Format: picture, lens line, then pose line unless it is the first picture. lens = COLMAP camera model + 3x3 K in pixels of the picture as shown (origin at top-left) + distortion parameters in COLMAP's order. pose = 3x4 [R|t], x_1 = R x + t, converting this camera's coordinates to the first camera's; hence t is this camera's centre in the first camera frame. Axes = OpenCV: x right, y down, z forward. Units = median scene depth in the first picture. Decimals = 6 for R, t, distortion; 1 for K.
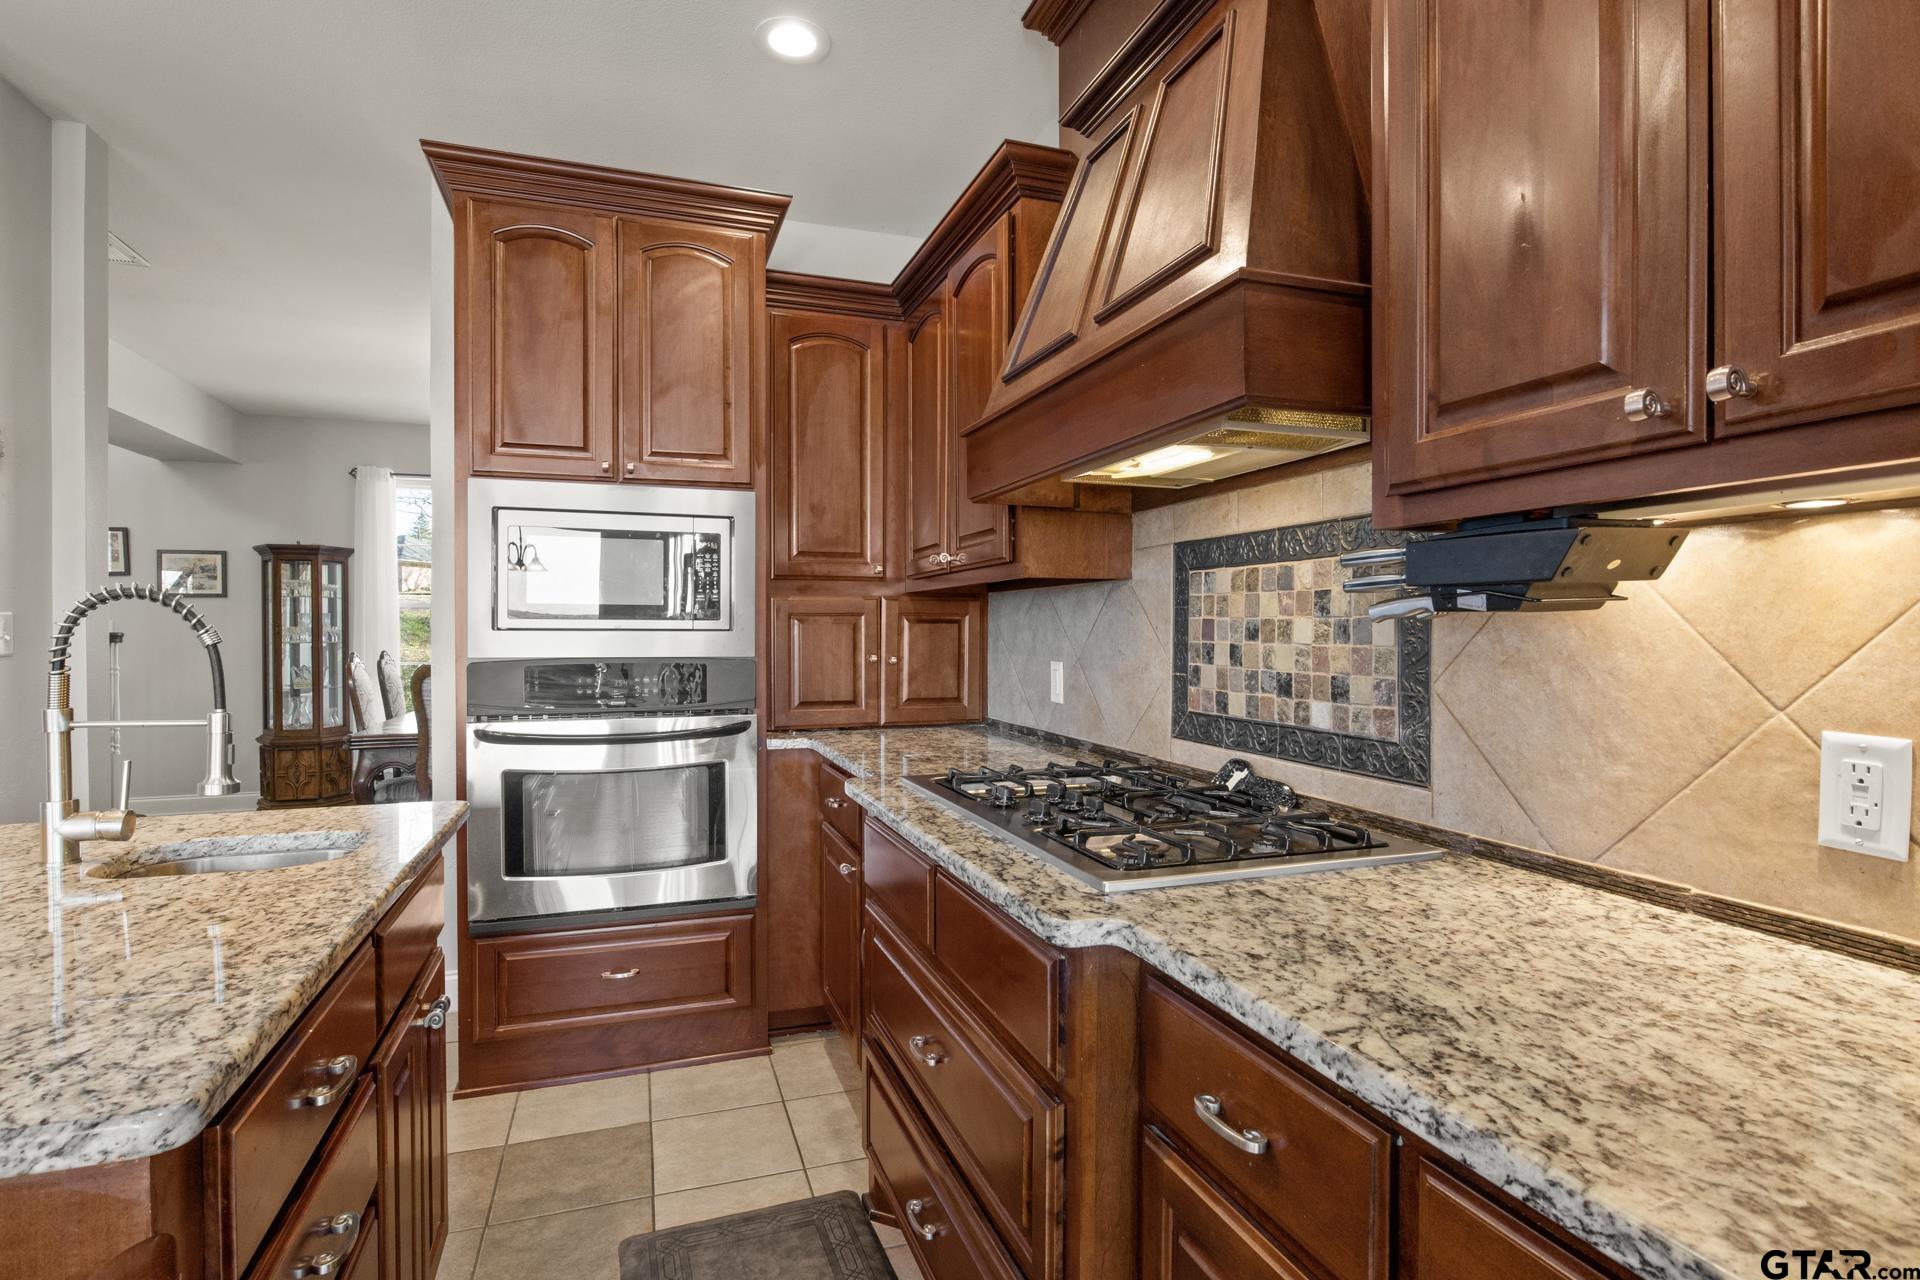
lens RADIAL K [[961.6, 0, 953.1], [0, 961.6, 633.6], [0, 0, 1]] dist [-0.012254, 0.000513]
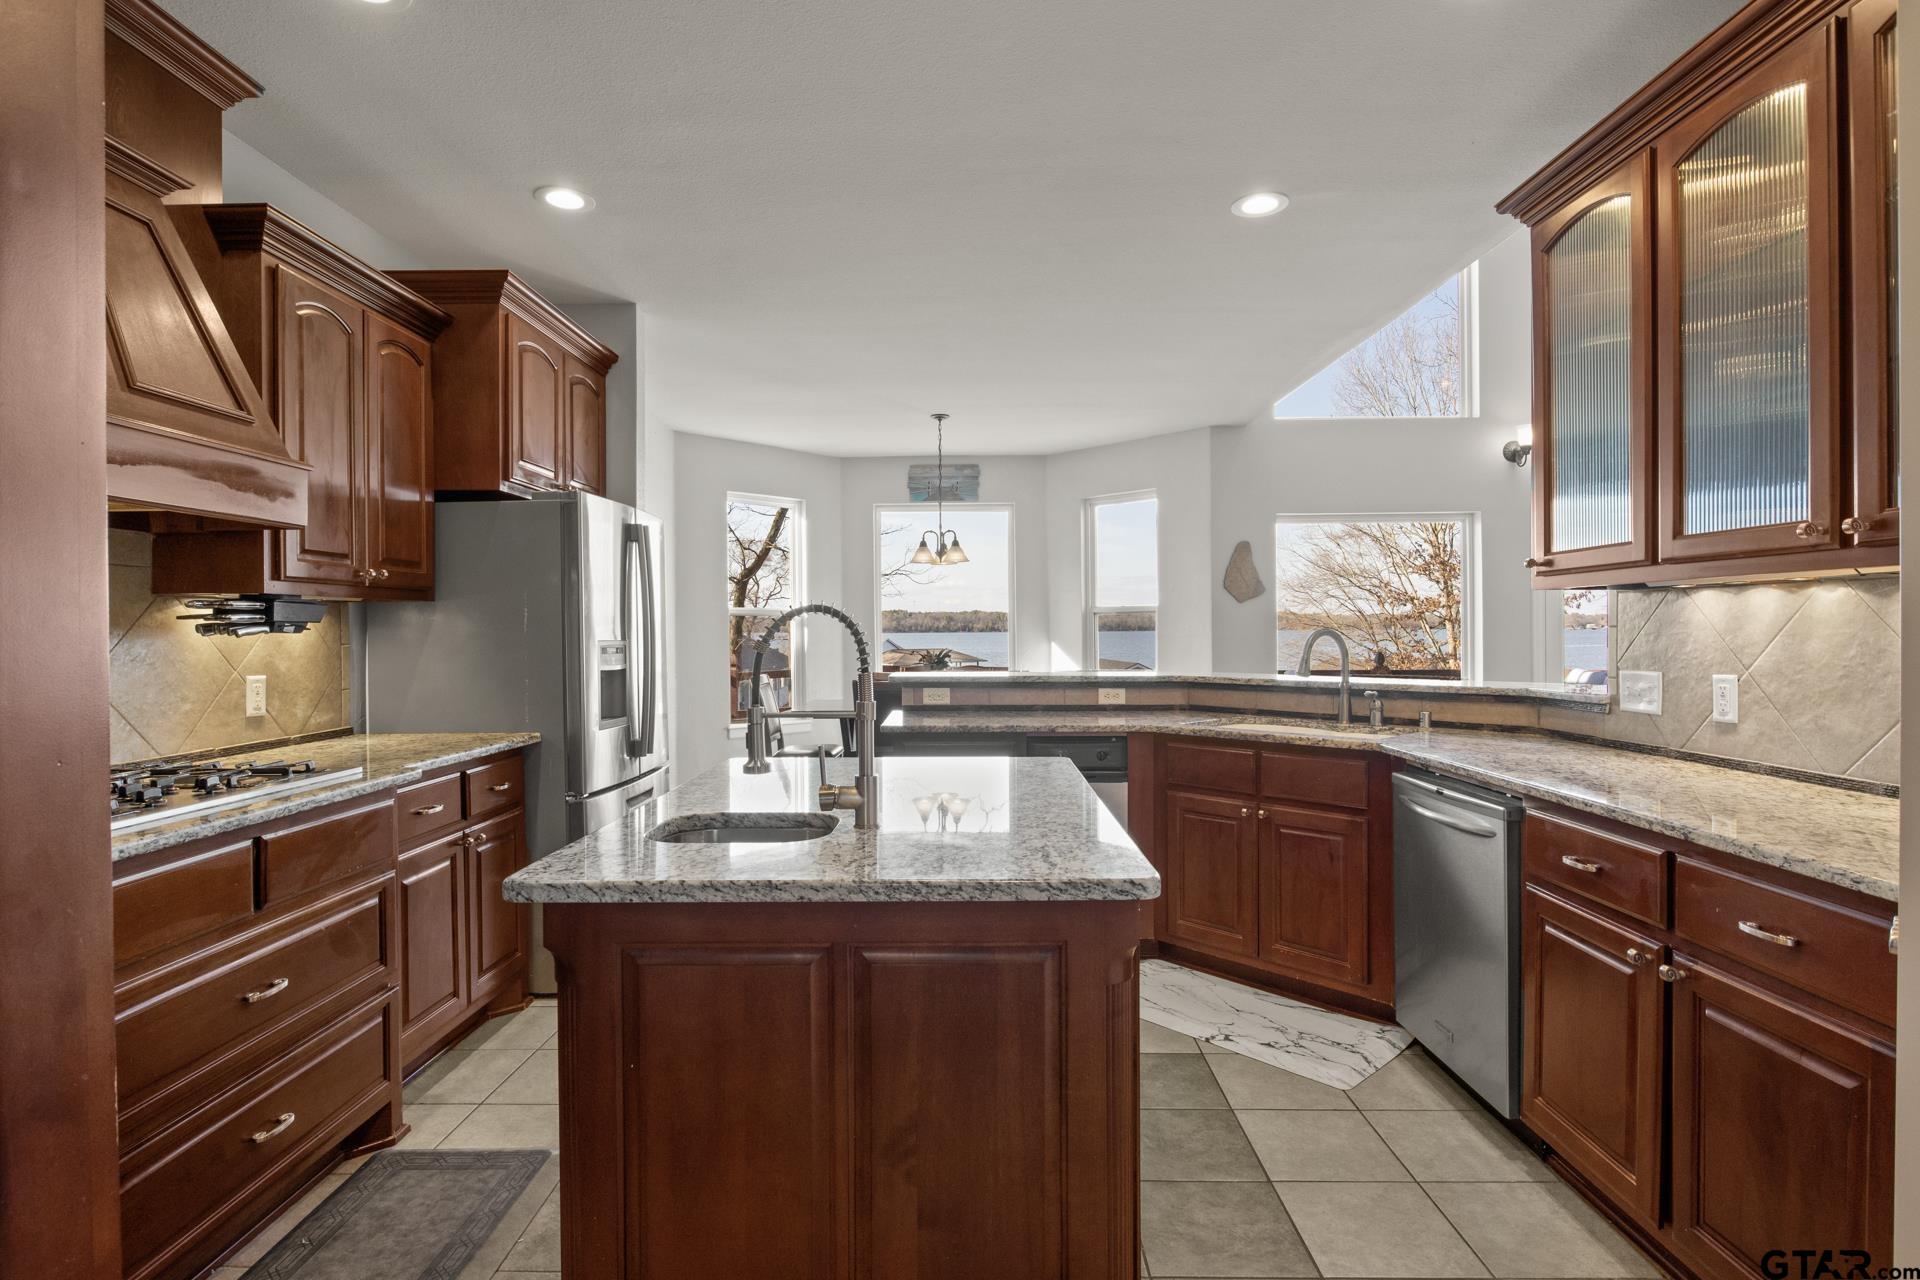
lens RADIAL K [[961.6, 0, 960.9], [0, 961.6, 638.3], [0, 0, 1]] dist [-0.012254, 0.000513]
pose [[-0.939733, 0.004172, 0.341884, -0.787233], [0.010153, 0.999825, 0.015708, -0.012486], [-0.341758, 0.018232, -0.939611, 1.133844]]
